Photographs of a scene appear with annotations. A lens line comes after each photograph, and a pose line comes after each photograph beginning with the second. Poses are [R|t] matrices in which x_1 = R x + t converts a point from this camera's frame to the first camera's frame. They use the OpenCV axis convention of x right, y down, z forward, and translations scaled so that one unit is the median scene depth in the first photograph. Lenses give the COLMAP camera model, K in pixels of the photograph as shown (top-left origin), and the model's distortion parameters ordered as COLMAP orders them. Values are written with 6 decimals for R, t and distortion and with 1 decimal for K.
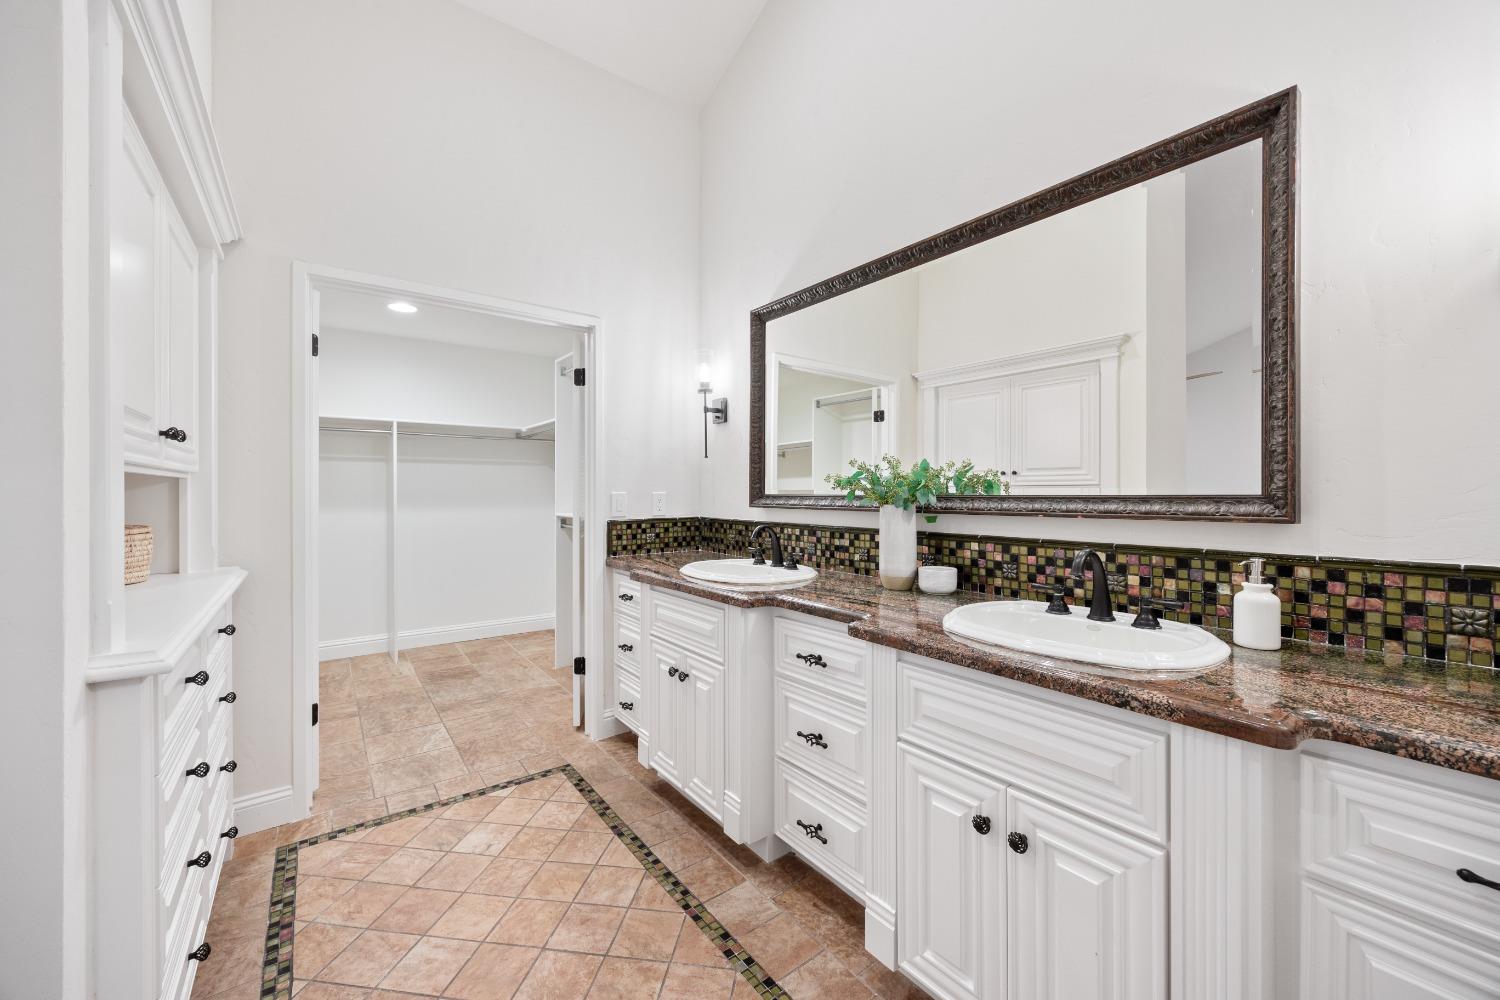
lens RADIAL K [[579.0, 0, 762.3], [0, 579.0, 496.7], [0, 0, 1]] dist [-0.000731, -0.000024]
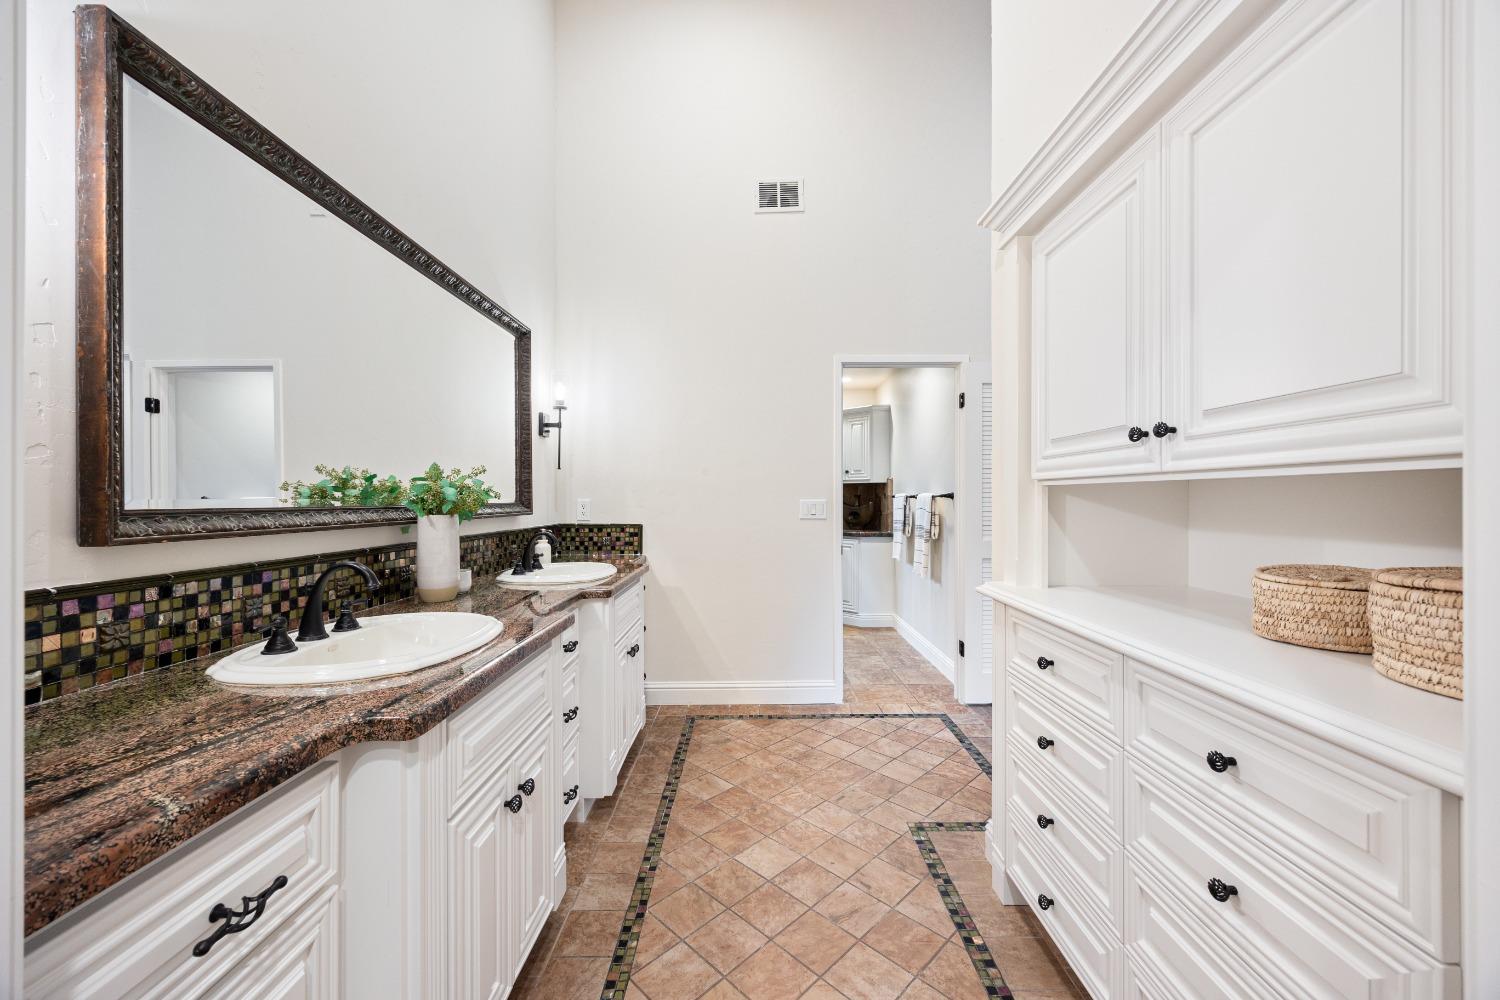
lens RADIAL K [[579.0, 0, 751.8], [0, 579.0, 500.1], [0, 0, 1]] dist [-0.000731, -0.000024]
pose [[-0.786653, 0.005120, 0.617374, -0.639039], [0.012638, 0.999890, 0.007811, -0.009554], [-0.617266, 0.013946, -0.786631, 1.172156]]
